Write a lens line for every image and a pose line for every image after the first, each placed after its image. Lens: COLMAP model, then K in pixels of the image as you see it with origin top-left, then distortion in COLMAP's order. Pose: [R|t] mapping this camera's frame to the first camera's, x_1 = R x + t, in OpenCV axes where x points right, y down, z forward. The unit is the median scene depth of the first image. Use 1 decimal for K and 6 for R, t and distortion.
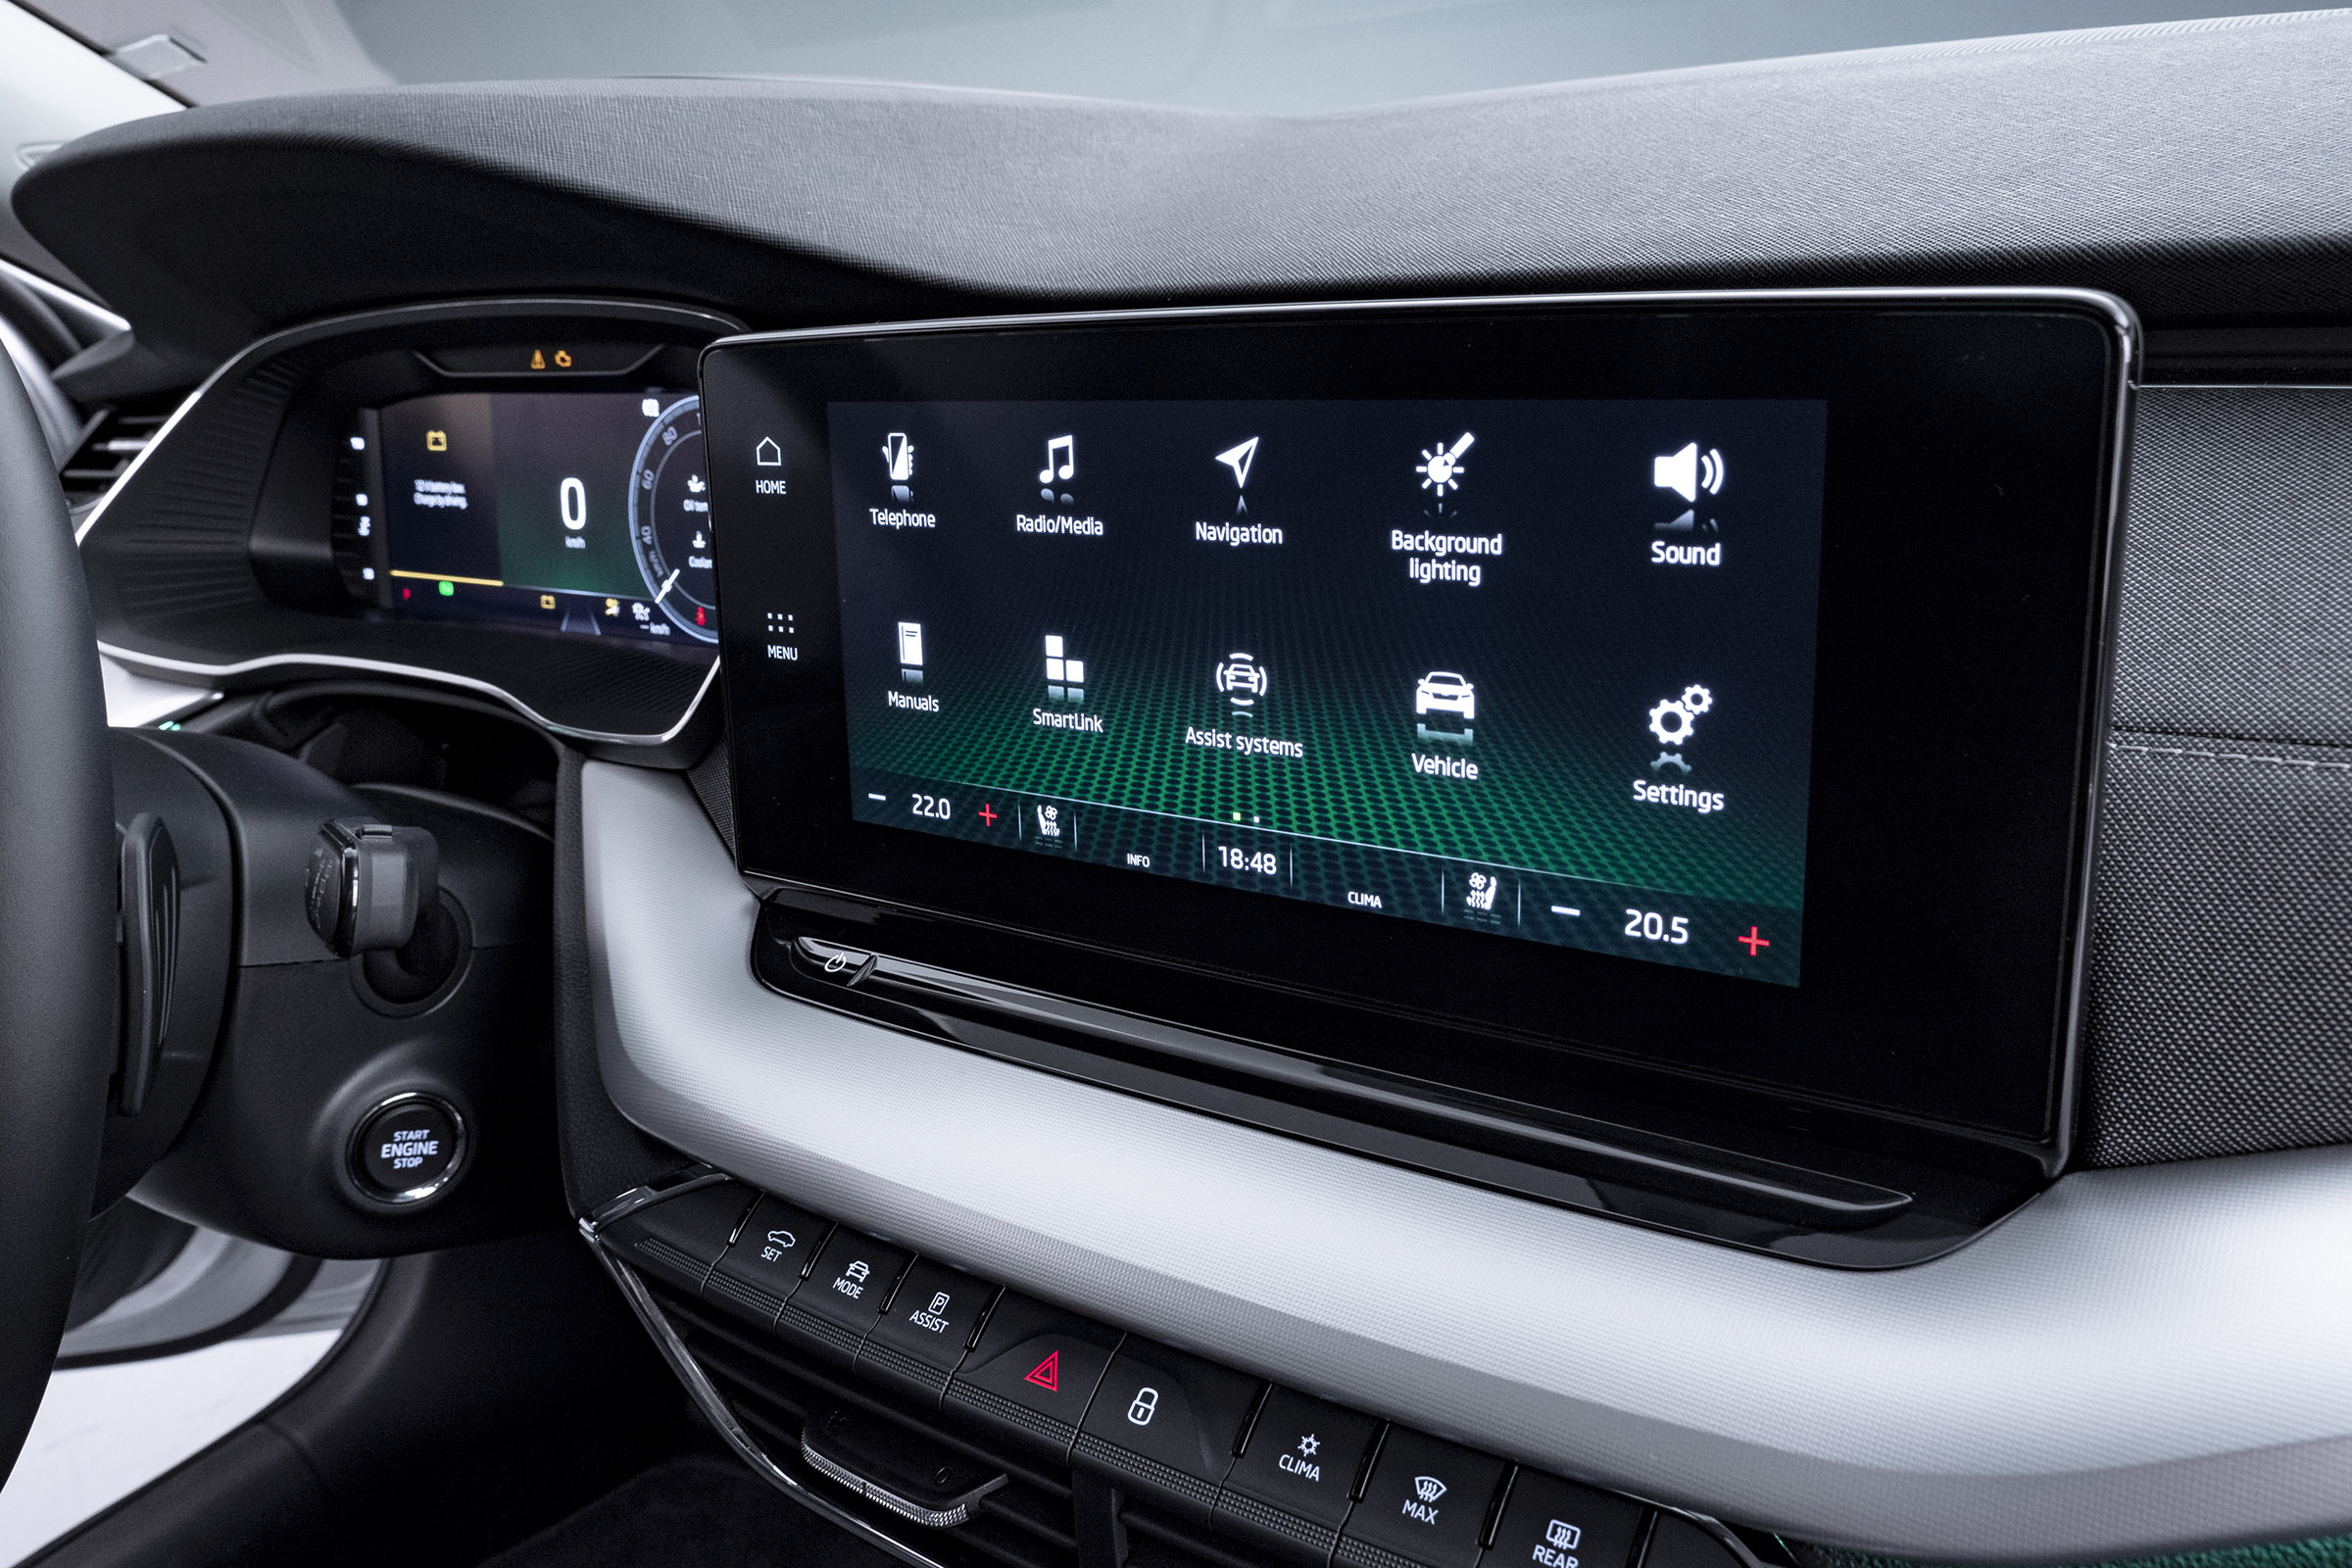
lens RADIAL K [[1792.4, 0, 1183.0], [0, 1792.4, 724.7], [0, 0, 1]] dist [-0.033319, 0.001984]
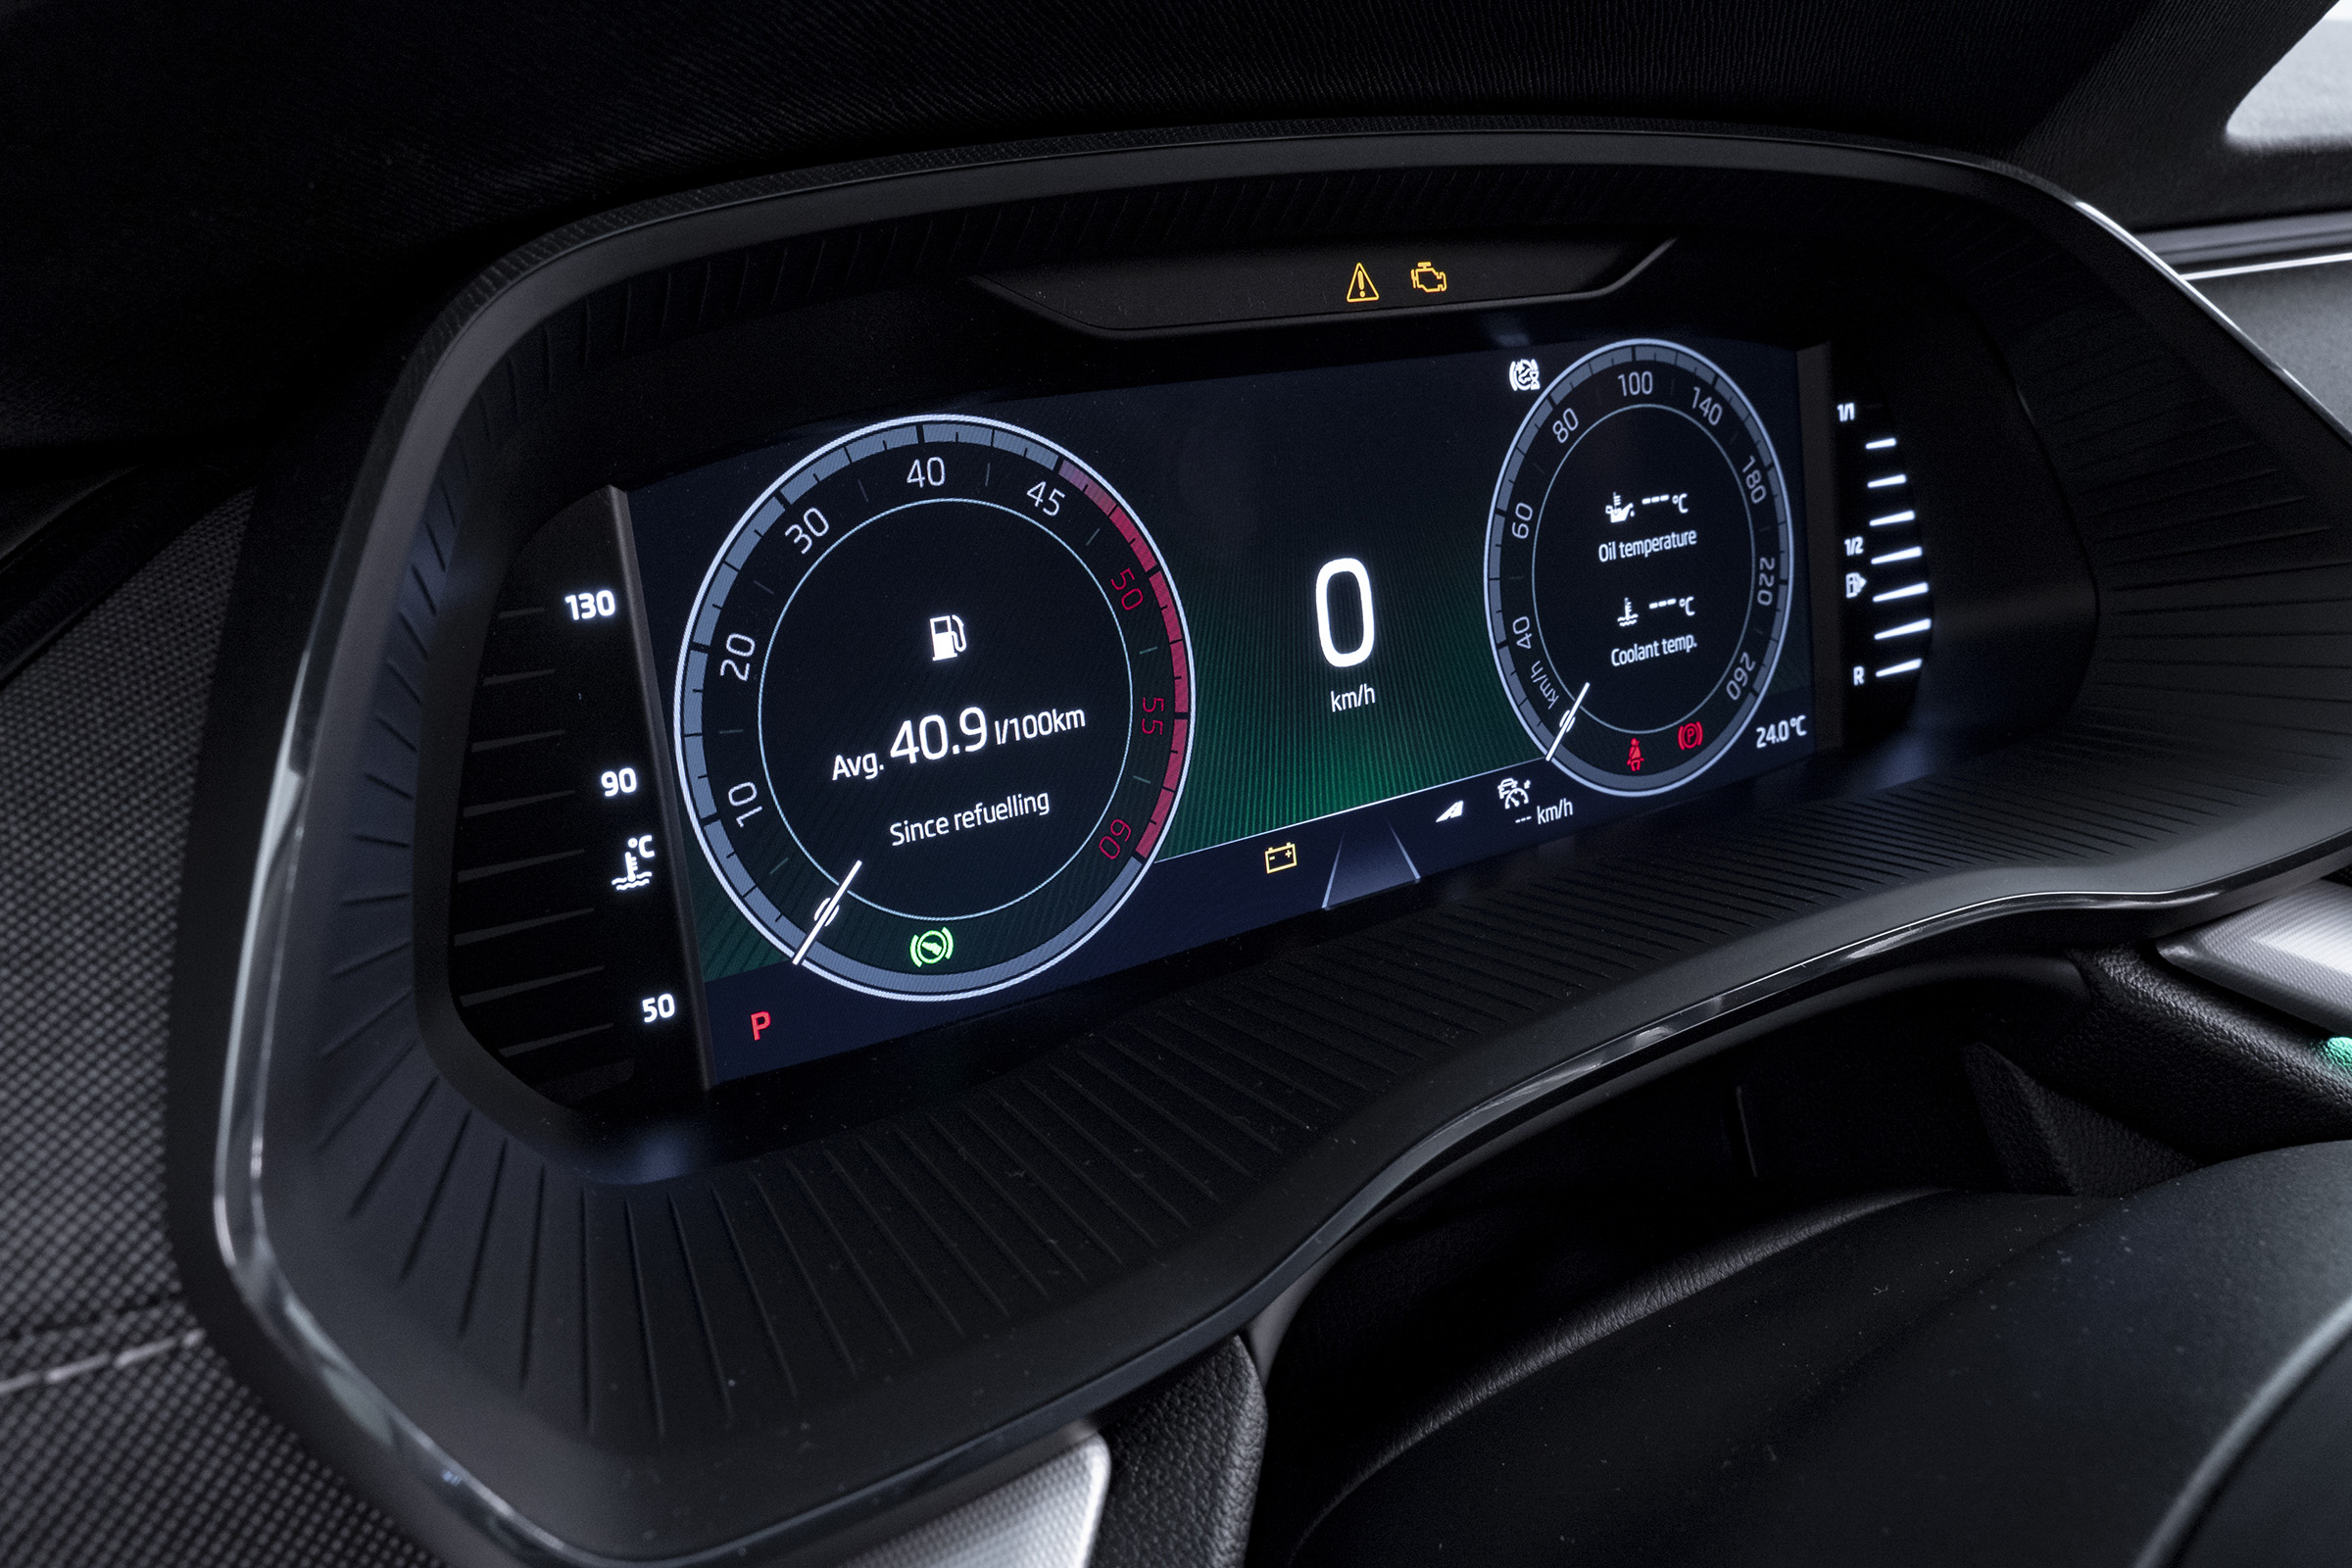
lens RADIAL K [[1968.4, 0, 1178.2], [0, 1968.4, 780.0], [0, 0, 1]] dist [-0.009674, 0.001481]
pose [[0.339949, -0.214506, 0.915654, -1.362011], [0.278151, 0.953013, 0.119991, -0.257626], [-0.898369, 0.213900, 0.383641, 1.426954]]
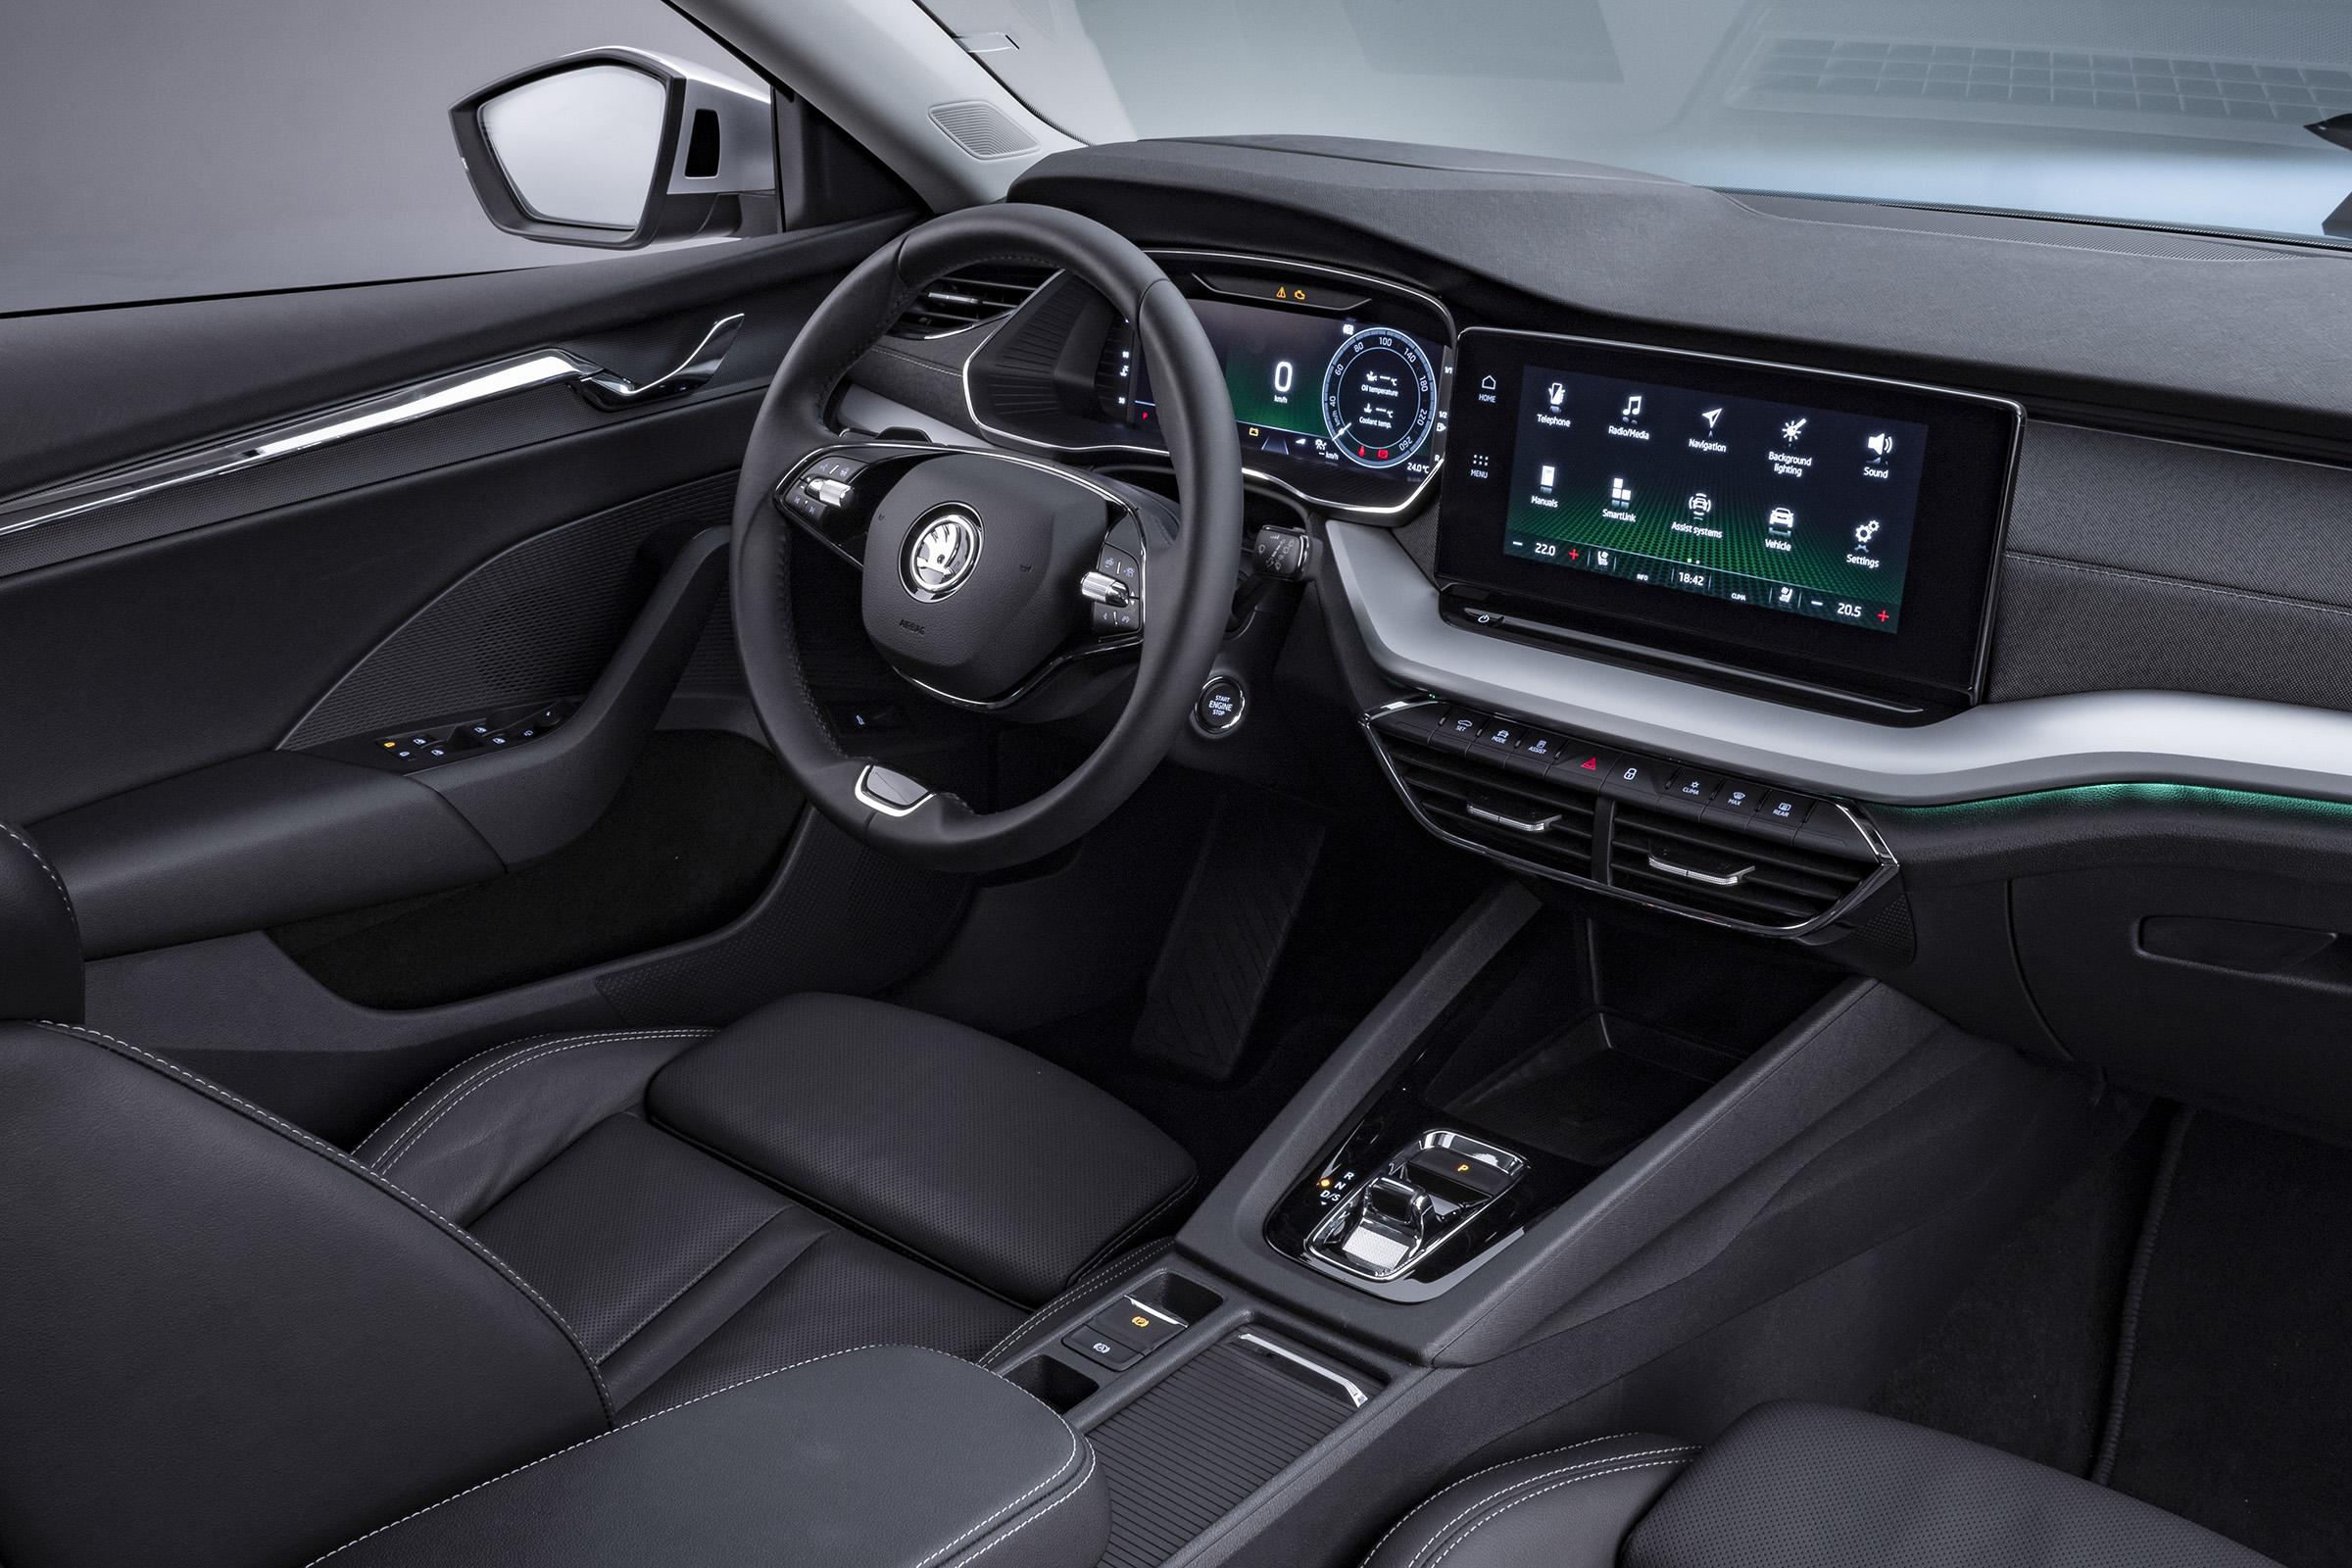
lens RADIAL K [[2538.1, 0, 1174.5], [0, 2538.1, 786.9], [0, 0, 1]] dist [-0.020031, 0.000000]
pose [[0.988657, 0.126277, -0.081309, -0.329227], [-0.122092, 0.991018, 0.054554, 0.242927], [0.087467, -0.044008, 0.995195, -2.407563]]
